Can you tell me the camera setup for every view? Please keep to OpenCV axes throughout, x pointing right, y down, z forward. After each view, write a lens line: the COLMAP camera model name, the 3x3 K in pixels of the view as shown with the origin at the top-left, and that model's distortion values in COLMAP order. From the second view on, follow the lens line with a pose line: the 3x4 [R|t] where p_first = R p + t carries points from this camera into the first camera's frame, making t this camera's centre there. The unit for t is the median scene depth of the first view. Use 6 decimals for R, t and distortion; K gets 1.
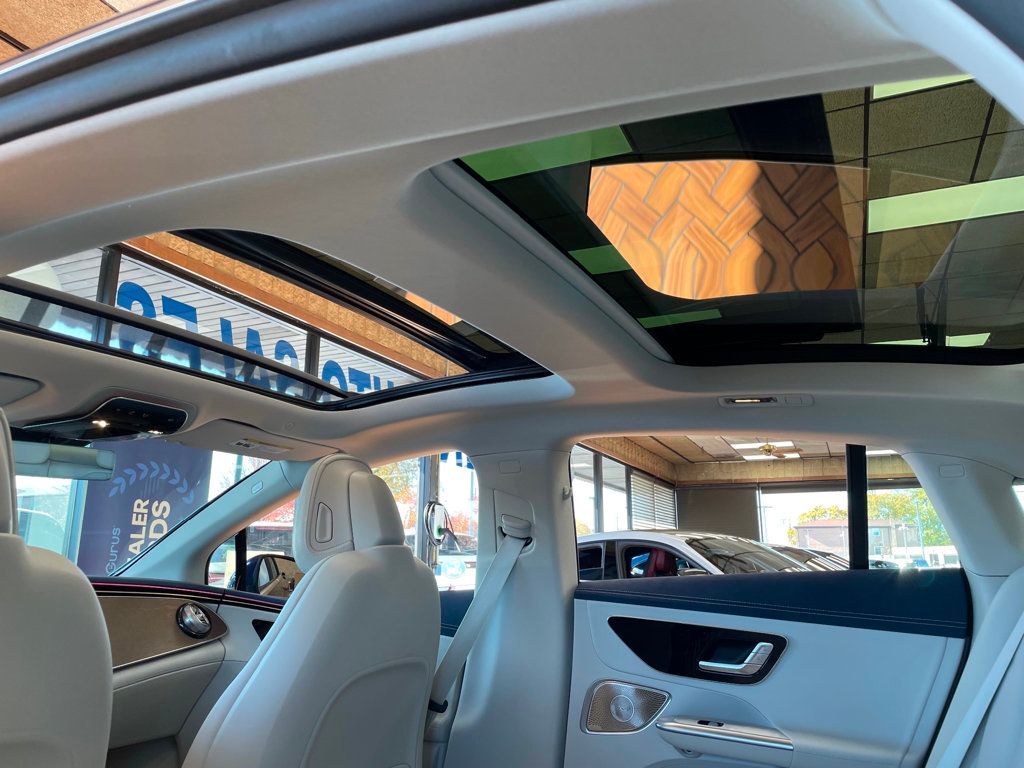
lens RADIAL K [[769.3, 0, 517.6], [0, 769.3, 374.2], [0, 0, 1]] dist [0.037697, -0.043941]
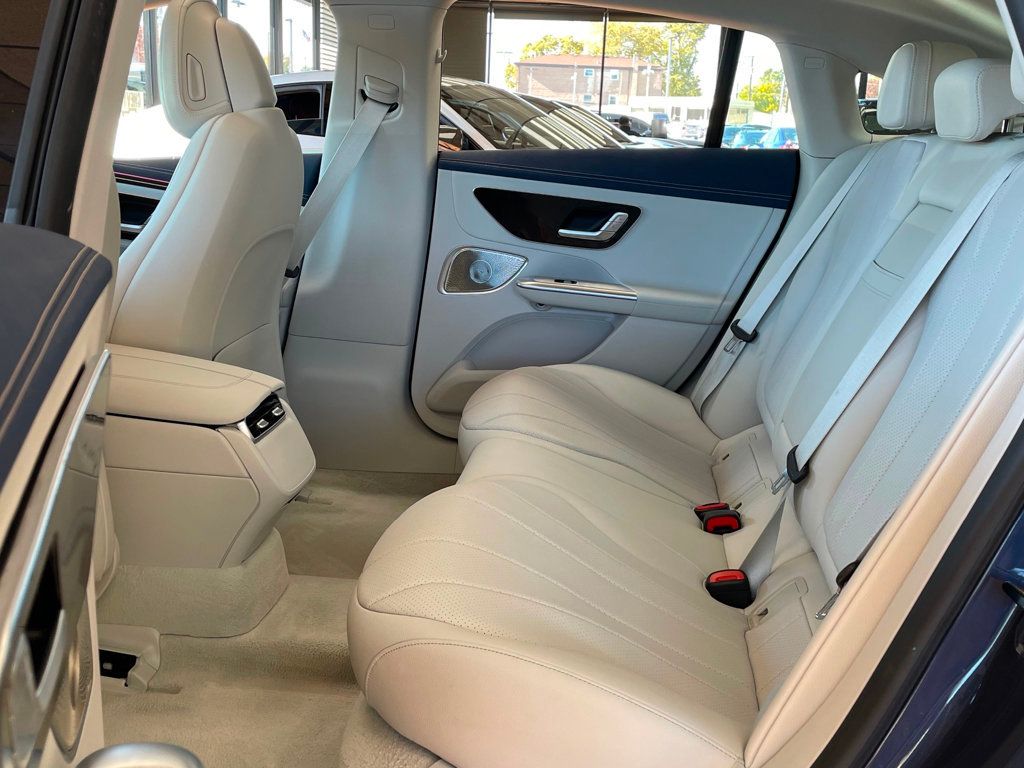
lens RADIAL K [[1094.7, 0, 508.3], [0, 1094.7, 383.2], [0, 0, 1]] dist [0.110000, 0.000000]
pose [[0.943503, -0.042247, 0.328659, -0.335580], [-0.116438, 0.886319, 0.448198, -0.110923], [-0.310232, -0.461145, 0.831325, -0.334814]]
